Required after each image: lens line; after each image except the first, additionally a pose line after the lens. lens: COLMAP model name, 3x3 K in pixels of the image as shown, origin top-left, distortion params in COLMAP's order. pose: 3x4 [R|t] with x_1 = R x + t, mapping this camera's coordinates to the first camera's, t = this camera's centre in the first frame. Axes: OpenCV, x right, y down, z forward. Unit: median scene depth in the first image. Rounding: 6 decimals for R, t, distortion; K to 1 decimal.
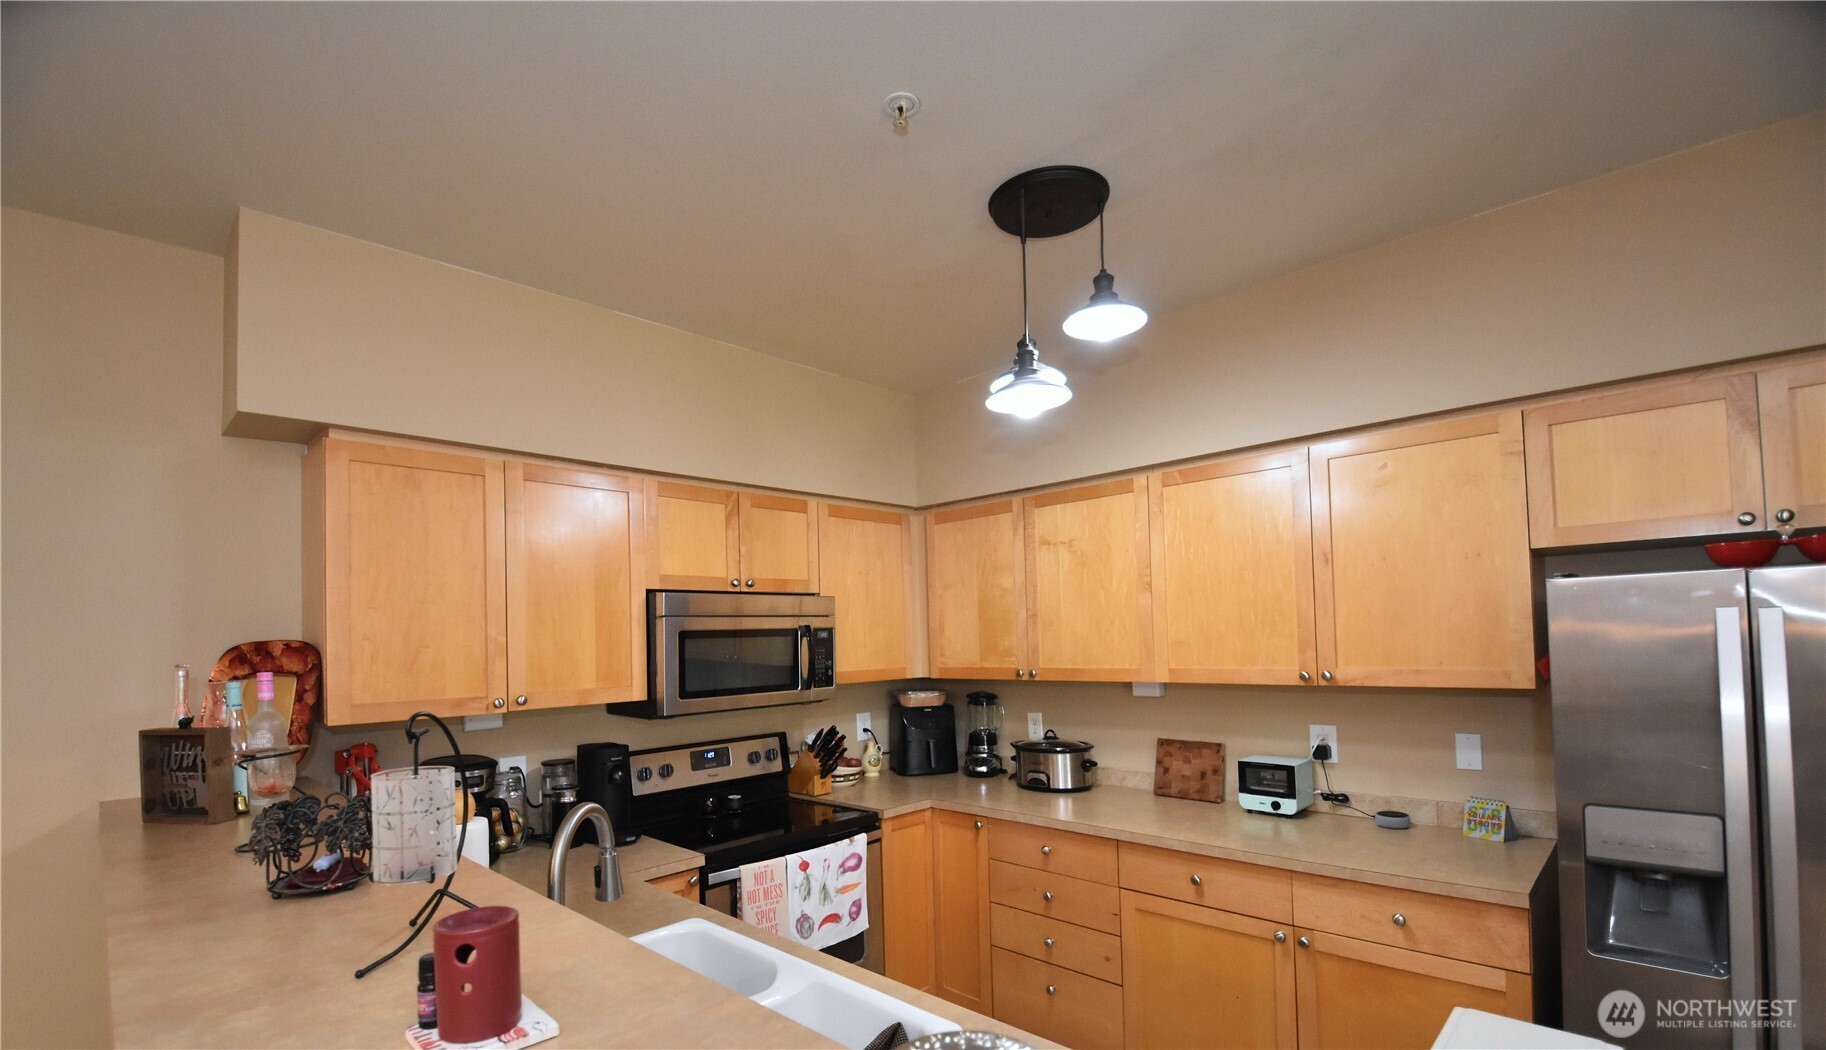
lens RADIAL K [[775.9, 0, 880.9], [0, 775.9, 606.7], [0, 0, 1]] dist [0.003589, -0.000338]
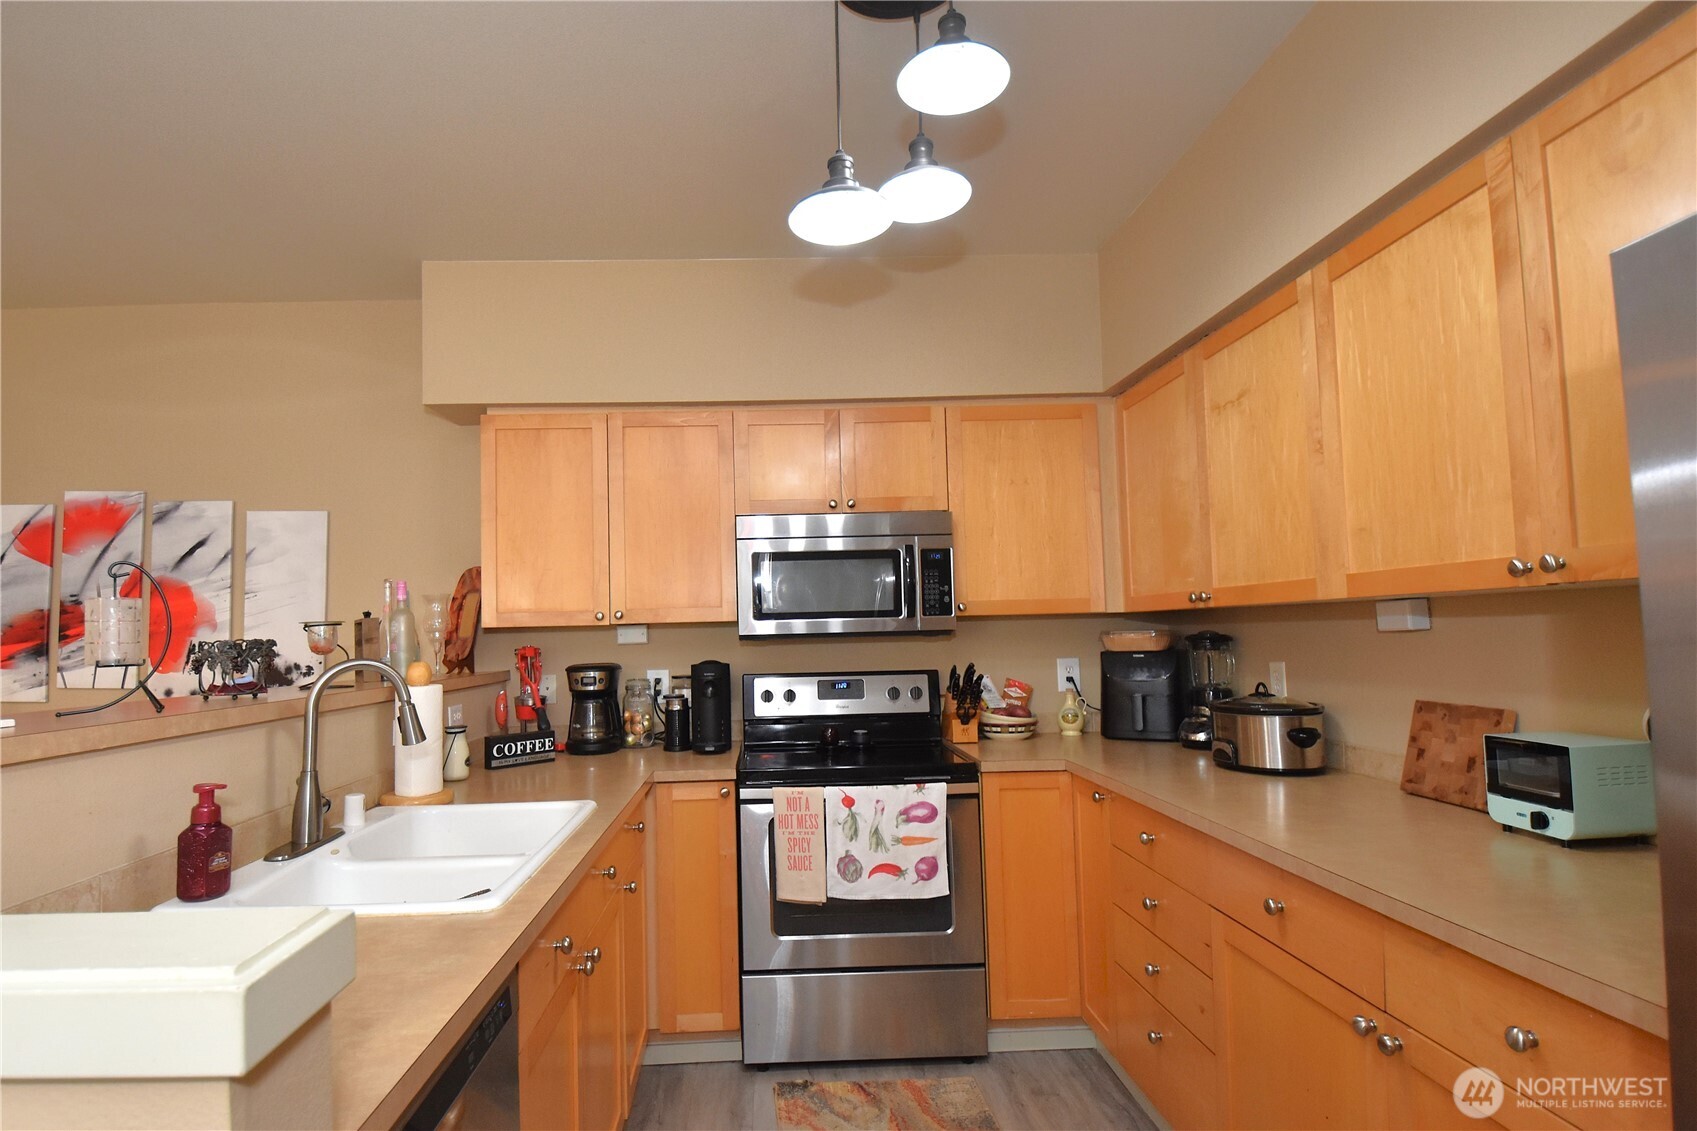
lens RADIAL K [[844.4, 0, 814.5], [0, 844.4, 572.4], [0, 0, 1]] dist [0.000587, -0.003504]
pose [[0.731704, -0.039000, -0.680506, 0.485871], [0.031428, 0.999230, -0.023473, 0.075270], [0.680898, -0.004212, 0.732366, 0.215182]]
